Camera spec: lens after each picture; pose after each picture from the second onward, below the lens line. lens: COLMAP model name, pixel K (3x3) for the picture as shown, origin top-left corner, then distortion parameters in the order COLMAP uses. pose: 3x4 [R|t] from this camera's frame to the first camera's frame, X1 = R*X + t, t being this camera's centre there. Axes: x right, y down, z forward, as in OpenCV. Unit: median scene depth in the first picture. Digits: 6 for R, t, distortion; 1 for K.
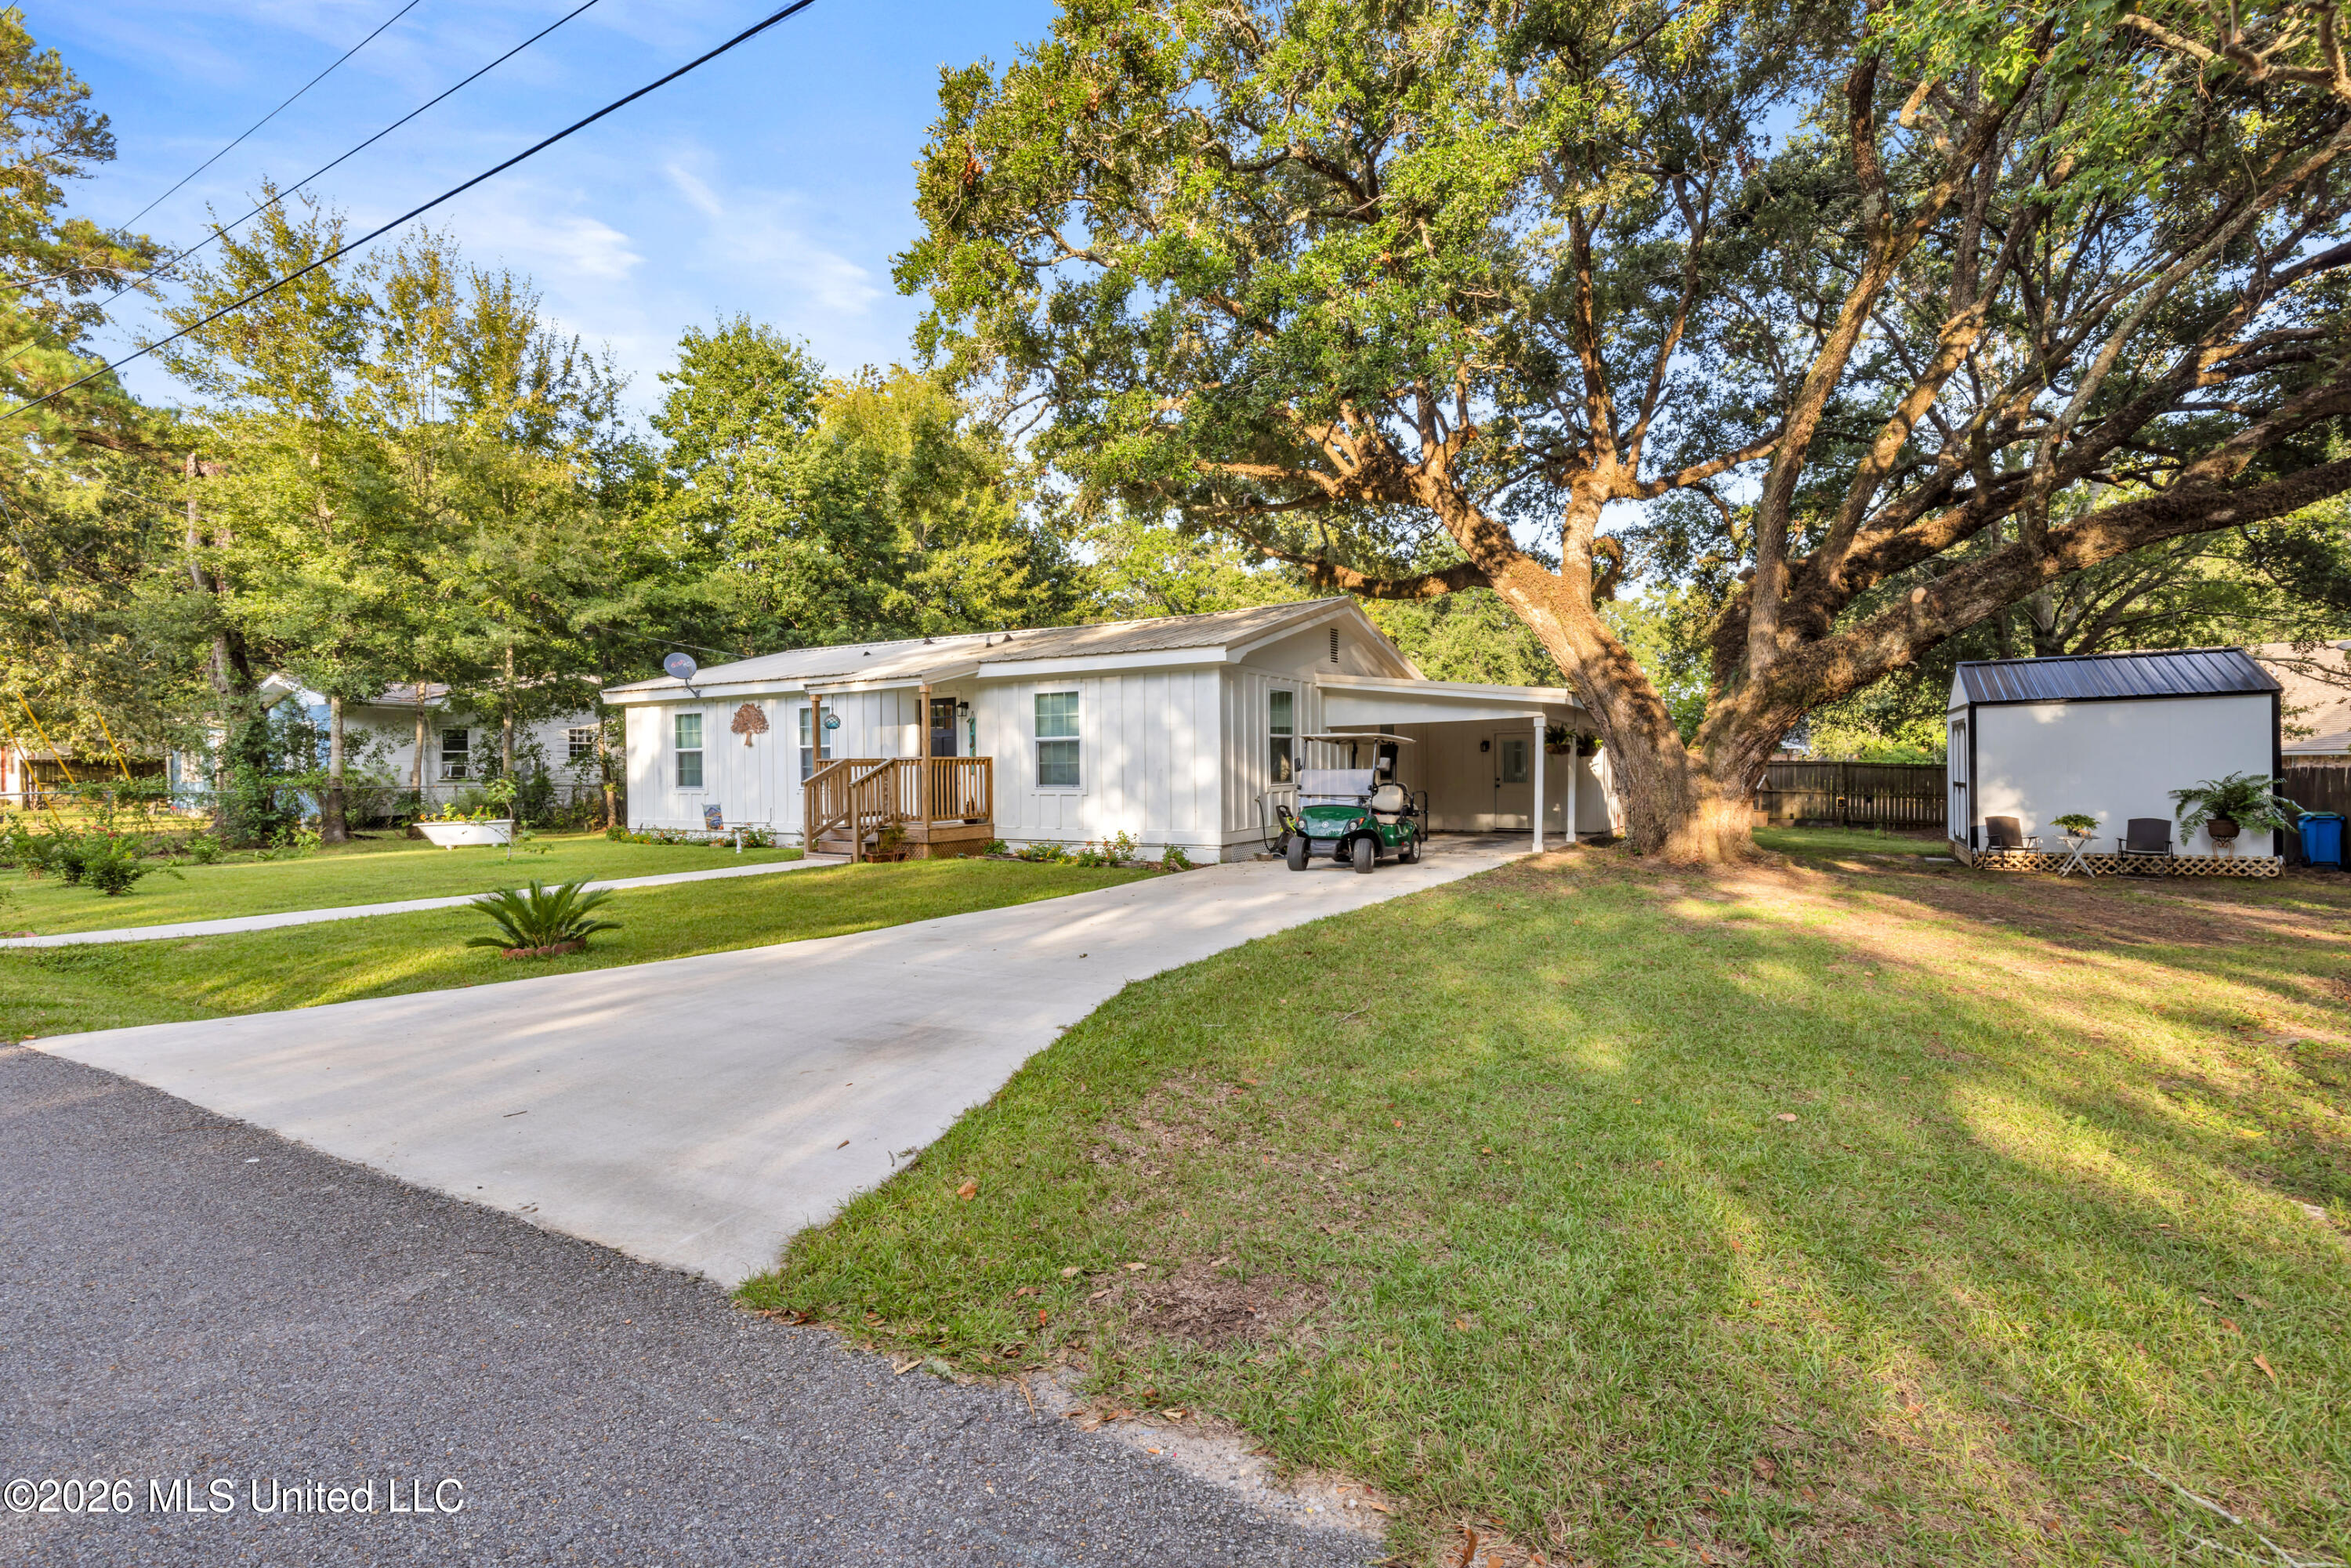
lens RADIAL K [[1057.7, 0, 1179.0], [0, 1057.7, 781.0], [0, 0, 1]] dist [0.002434, 0.001449]
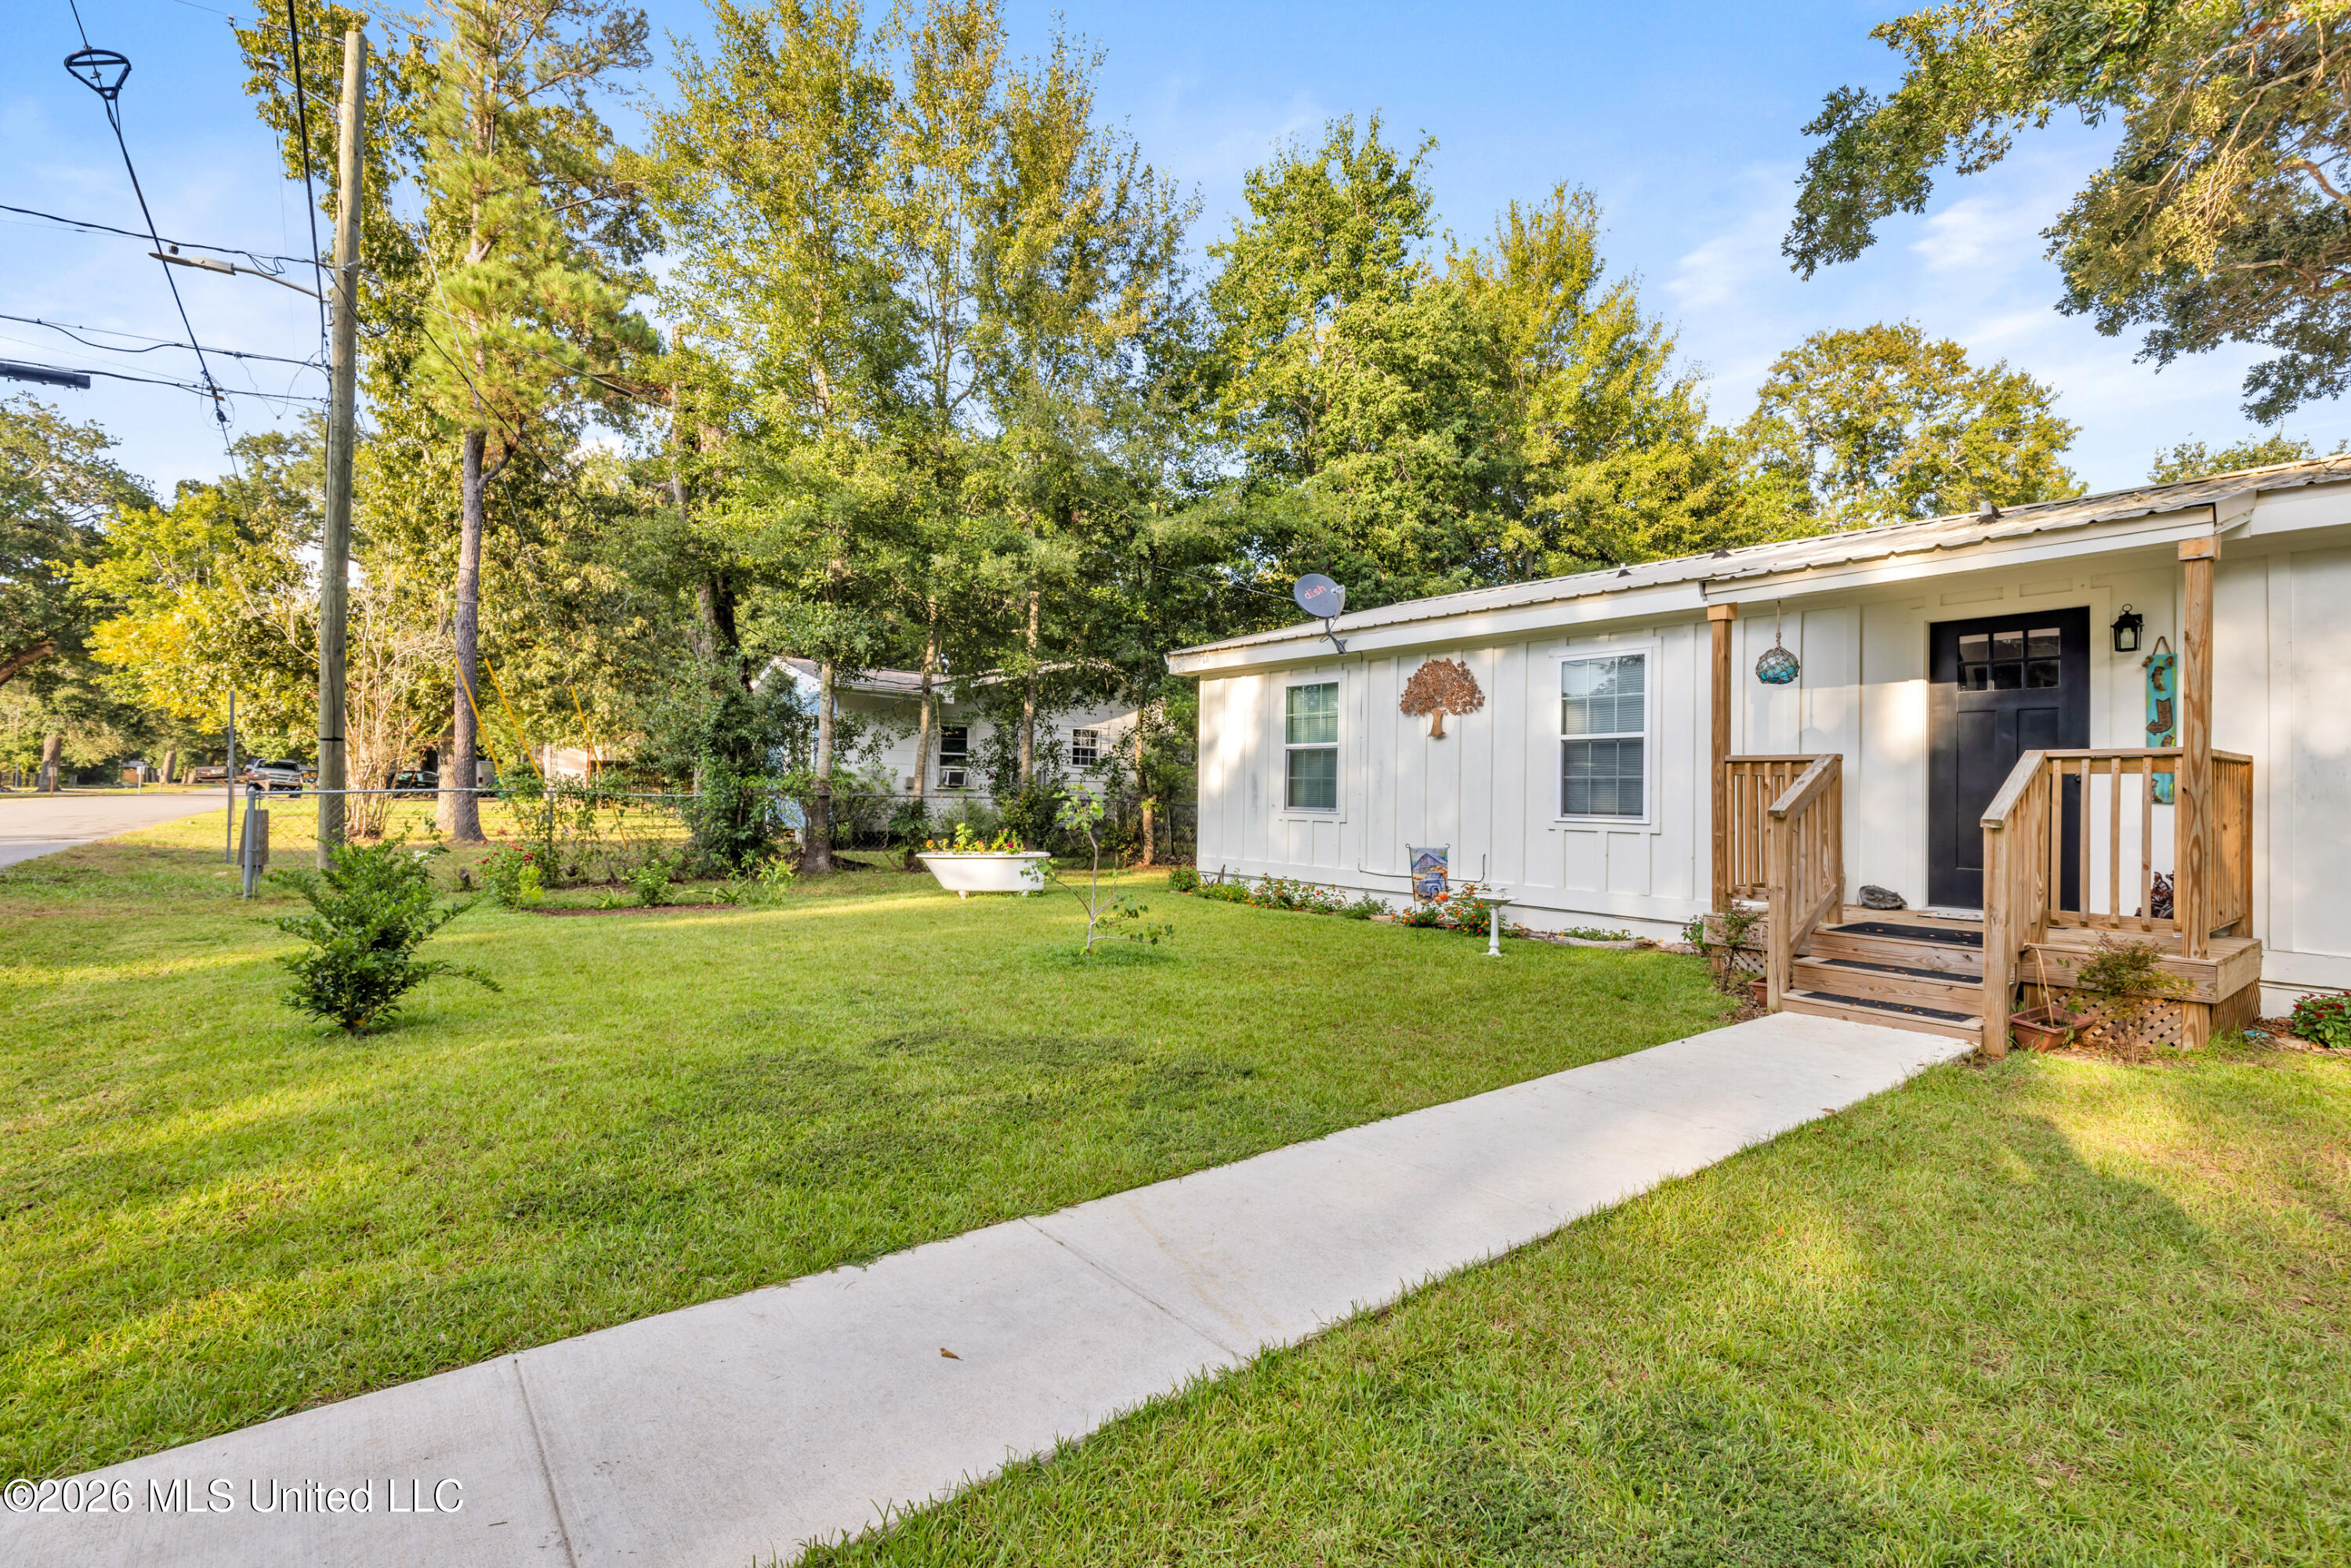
lens RADIAL K [[1057.7, 0, 1180.3], [0, 1057.7, 771.1], [0, 0, 1]] dist [0.002434, 0.001449]
pose [[0.933552, 0.018217, -0.357979, -0.315505], [-0.029575, 0.999217, -0.026276, 0.002507], [0.357220, 0.035117, 0.933360, 0.418843]]
